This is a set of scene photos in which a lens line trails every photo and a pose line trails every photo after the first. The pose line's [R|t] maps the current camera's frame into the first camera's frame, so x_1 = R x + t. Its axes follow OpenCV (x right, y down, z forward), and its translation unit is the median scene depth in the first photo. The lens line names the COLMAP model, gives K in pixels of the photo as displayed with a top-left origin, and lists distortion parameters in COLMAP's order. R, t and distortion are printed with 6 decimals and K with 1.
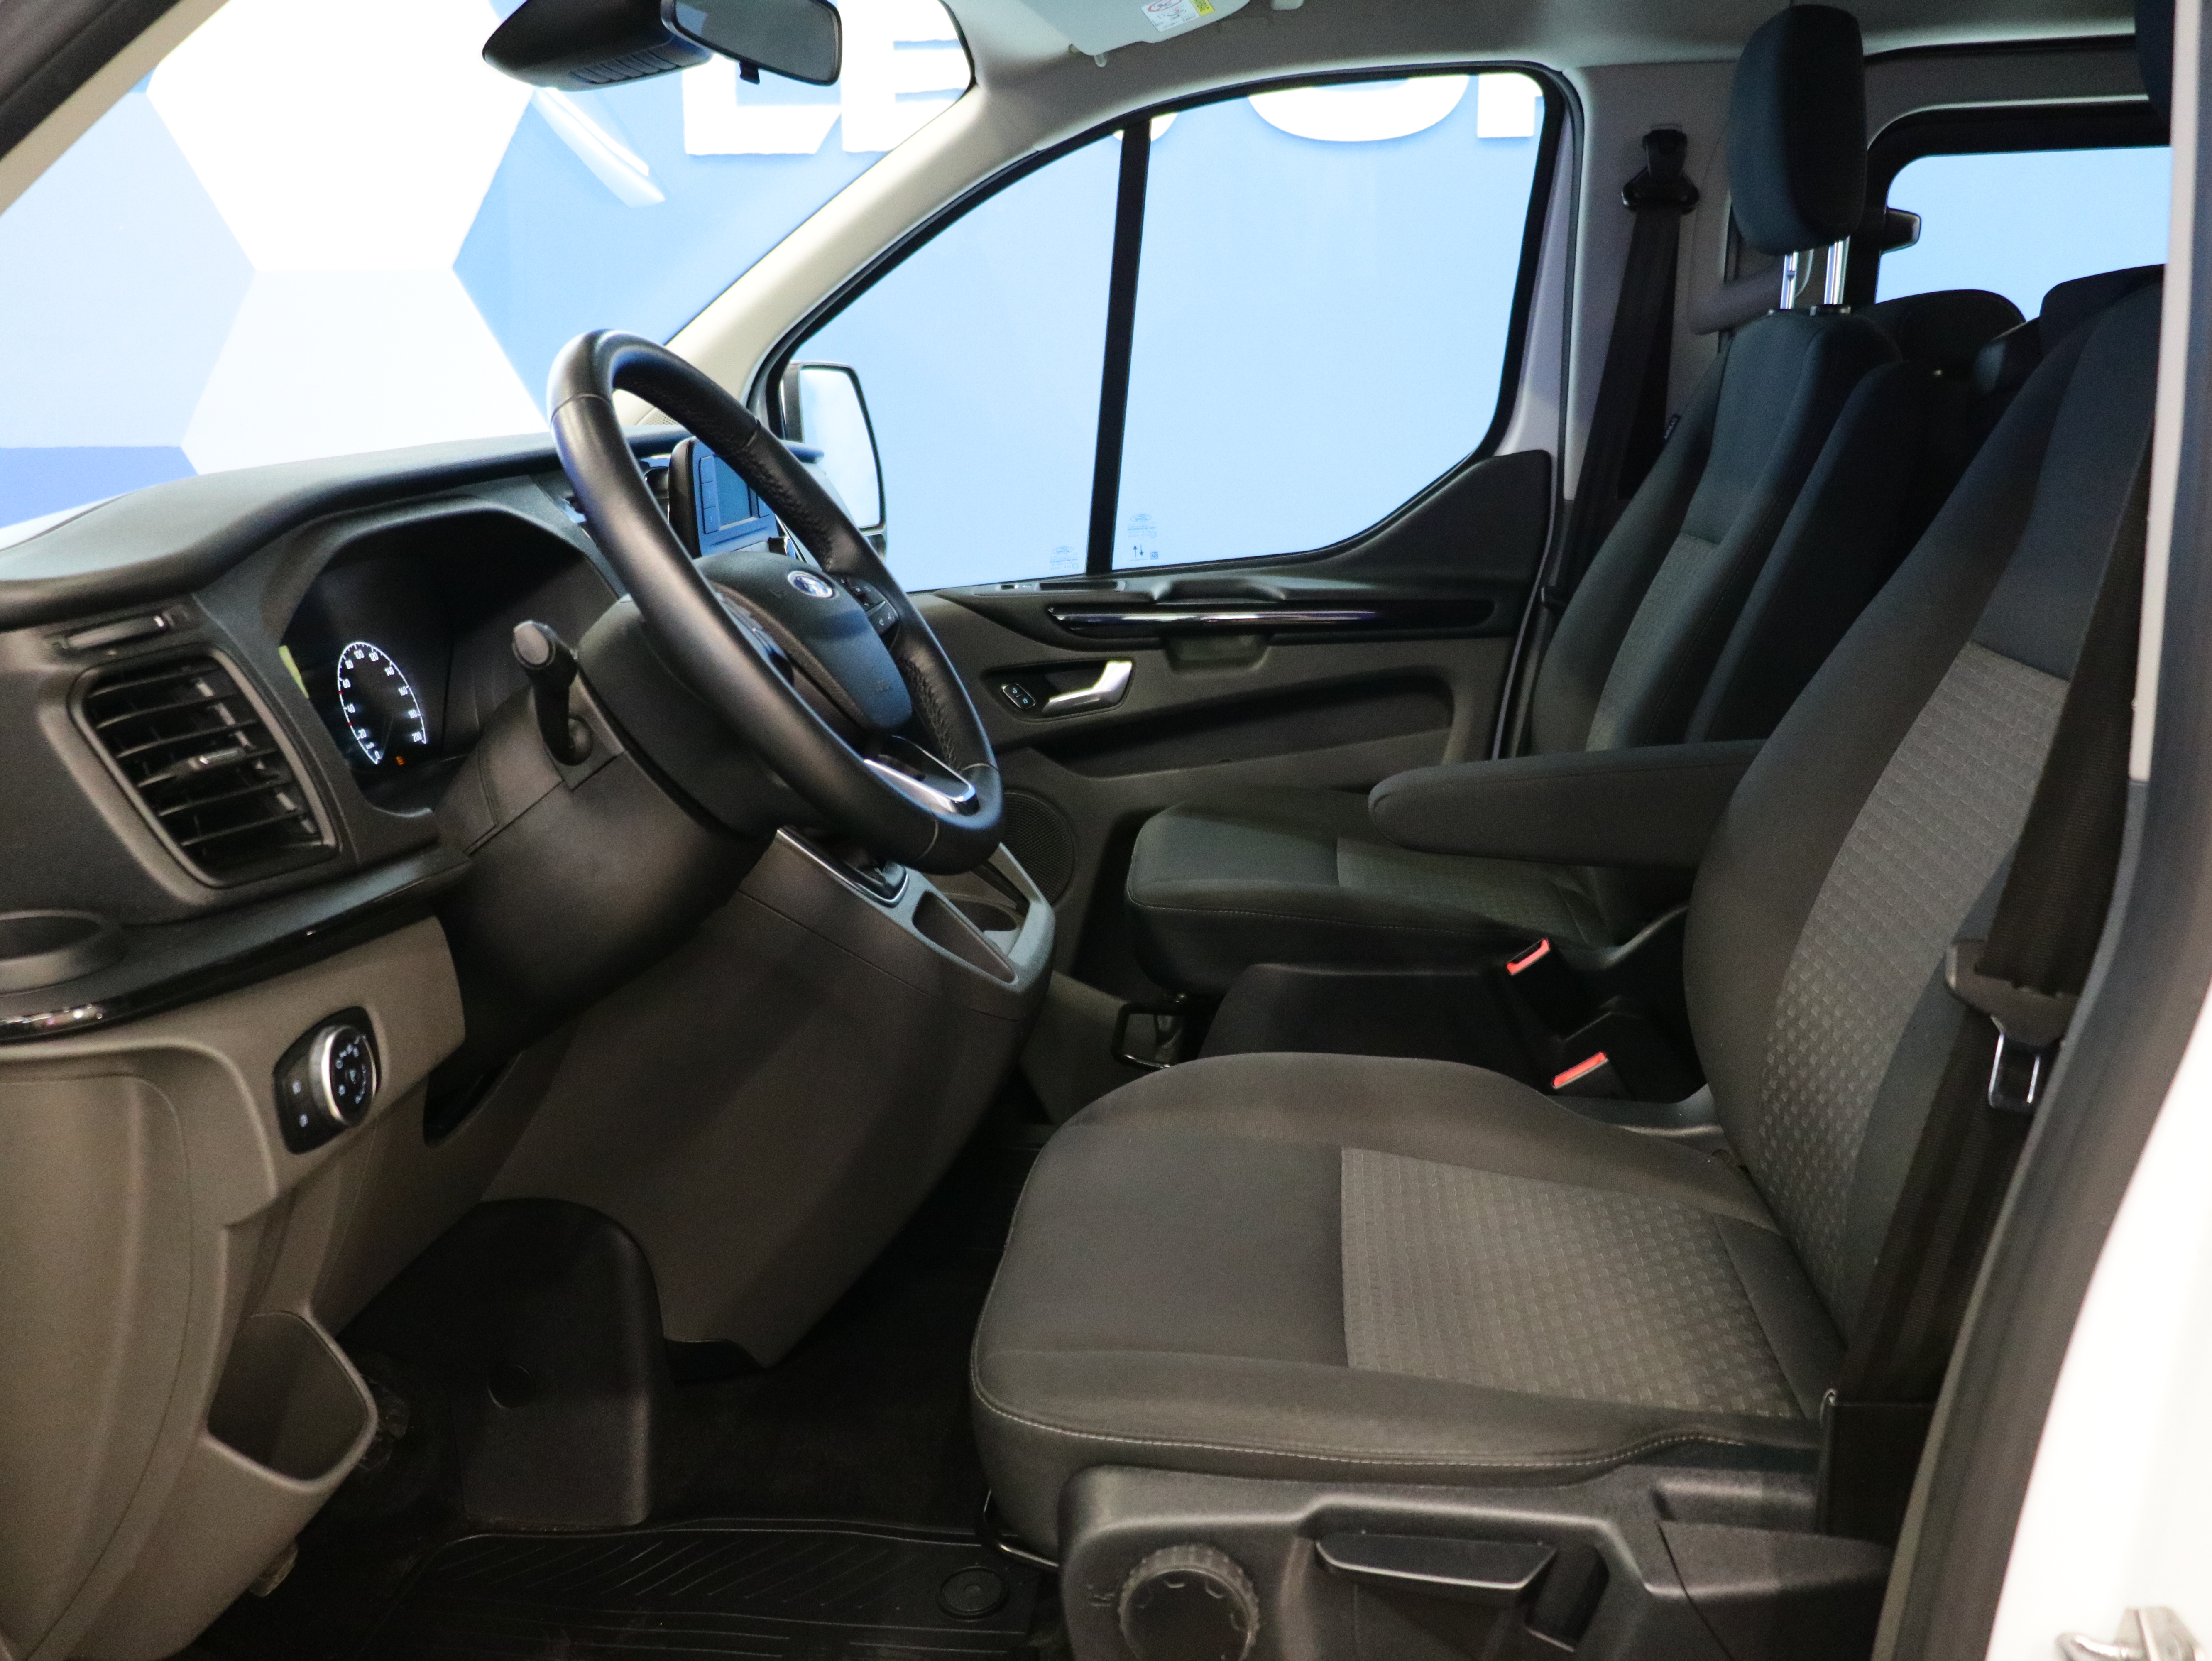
lens RADIAL K [[1914.2, 0, 1106.0], [0, 1914.2, 830.5], [0, 0, 1]] dist [-0.043956, 0.009095]
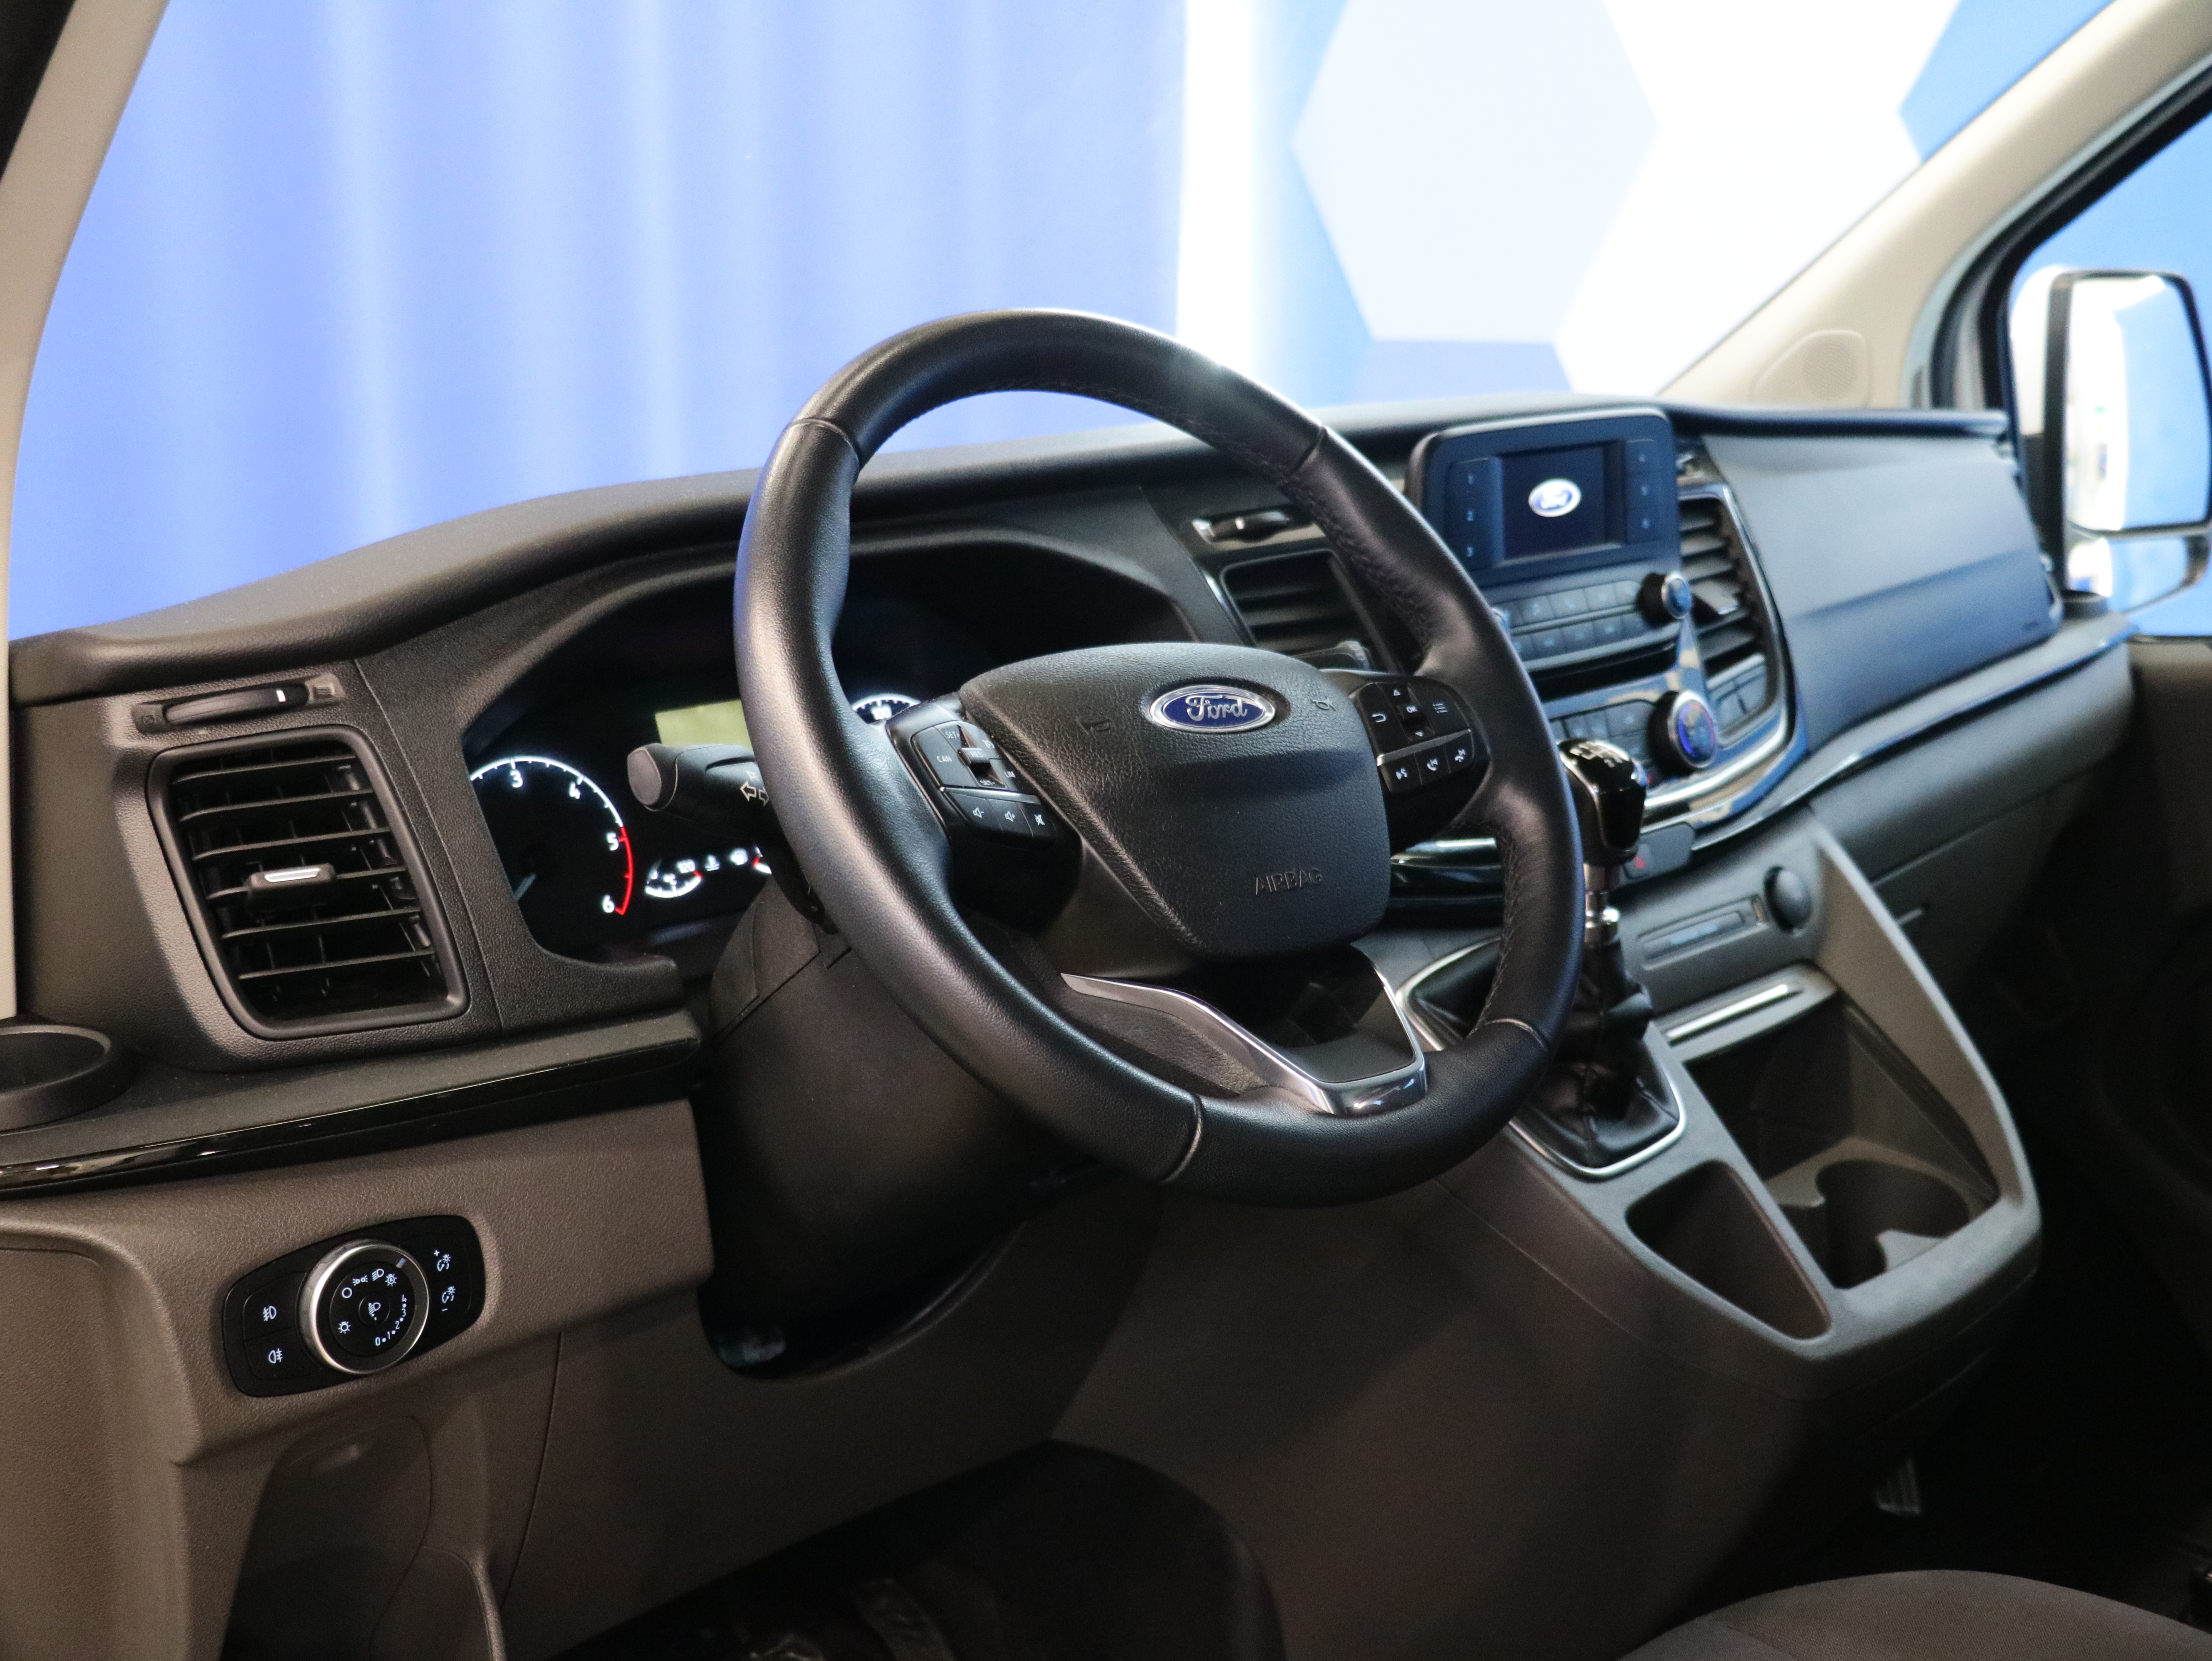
lens RADIAL K [[2364.0, 0, 1106.0], [0, 2364.0, 830.5], [0, 0, 1]] dist [-0.003588, -0.004077]
pose [[0.744463, 0.142452, -0.652290, 0.420715], [-0.136670, 0.988800, 0.059959, -0.160997], [0.653526, 0.044511, 0.755594, 0.471306]]
